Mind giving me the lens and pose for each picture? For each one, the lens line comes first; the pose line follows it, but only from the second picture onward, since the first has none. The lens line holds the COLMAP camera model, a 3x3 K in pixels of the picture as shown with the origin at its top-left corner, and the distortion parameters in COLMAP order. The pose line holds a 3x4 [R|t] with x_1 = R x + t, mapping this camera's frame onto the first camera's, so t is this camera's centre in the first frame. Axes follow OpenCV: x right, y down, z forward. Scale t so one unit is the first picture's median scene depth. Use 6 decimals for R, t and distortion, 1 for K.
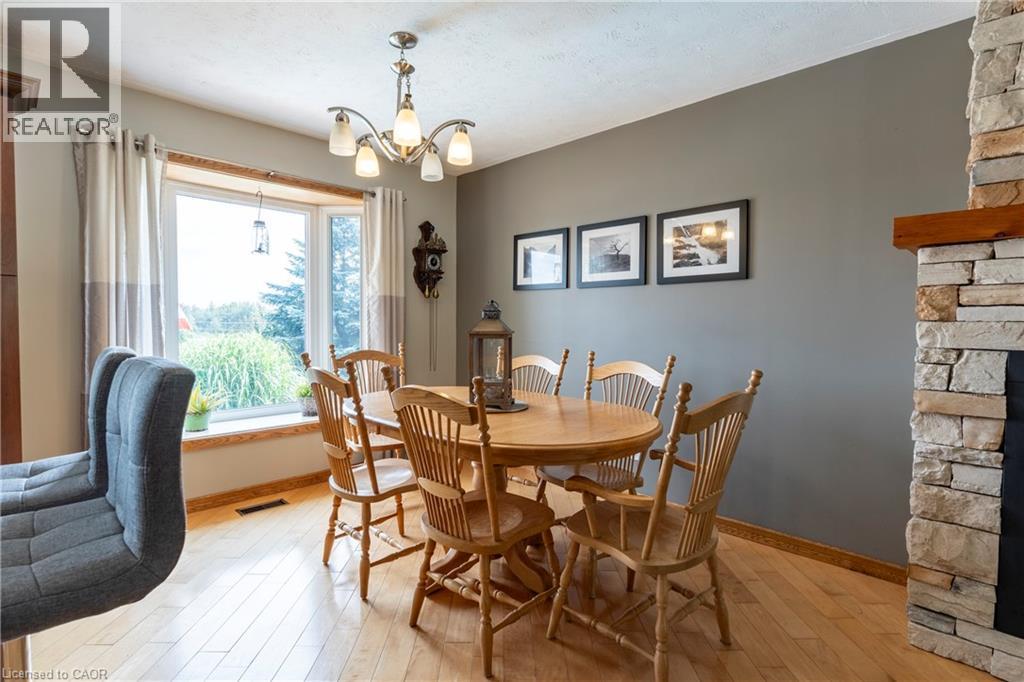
lens RADIAL K [[482.0, 0, 511.8], [0, 482.0, 341.1], [0, 0, 1]] dist [-0.006772, -0.000073]
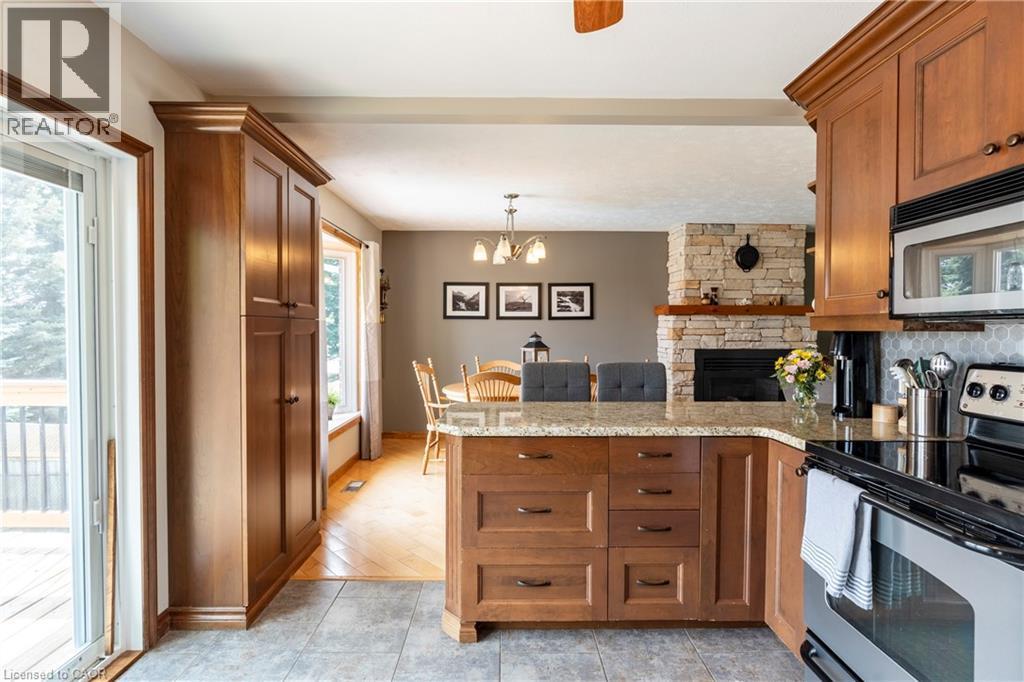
lens RADIAL K [[482.0, 0, 509.5], [0, 482.0, 337.4], [0, 0, 1]] dist [-0.006772, -0.000073]
pose [[0.713779, -0.016836, 0.700168, -1.140182], [0.034416, 0.999346, -0.011055, -0.034171], [-0.699525, 0.031988, 0.713892, -0.243447]]
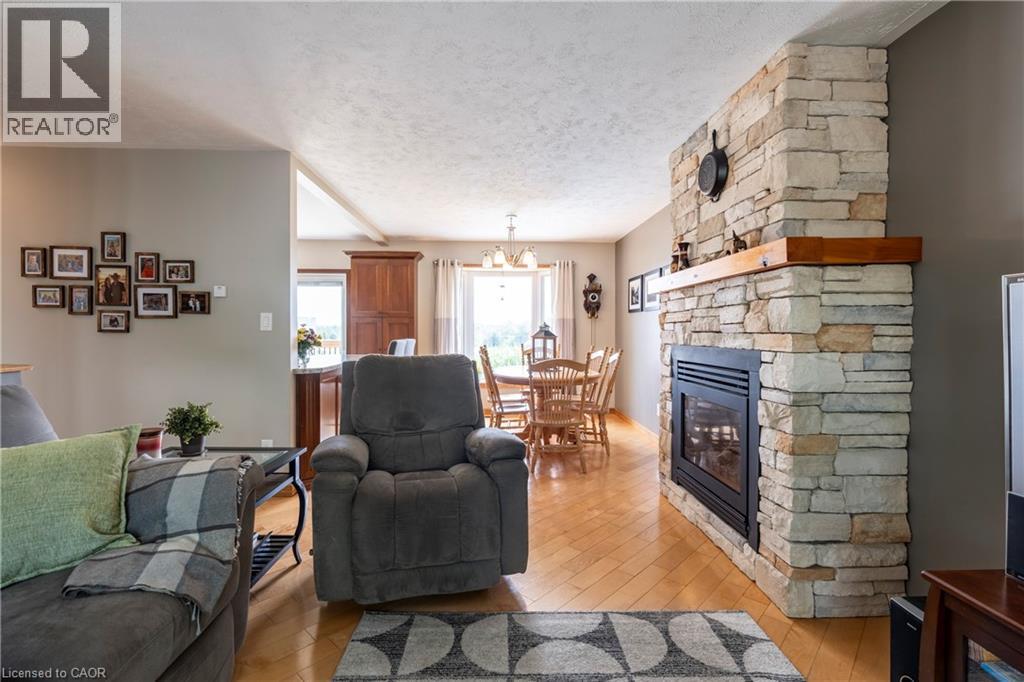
lens RADIAL K [[482.0, 0, 510.6], [0, 482.0, 336.7], [0, 0, 1]] dist [-0.006772, -0.000073]
pose [[0.721851, 0.002087, -0.692045, 1.071495], [-0.030770, 0.999103, -0.029083, 0.038425], [0.691364, 0.042287, 0.721268, -0.536451]]
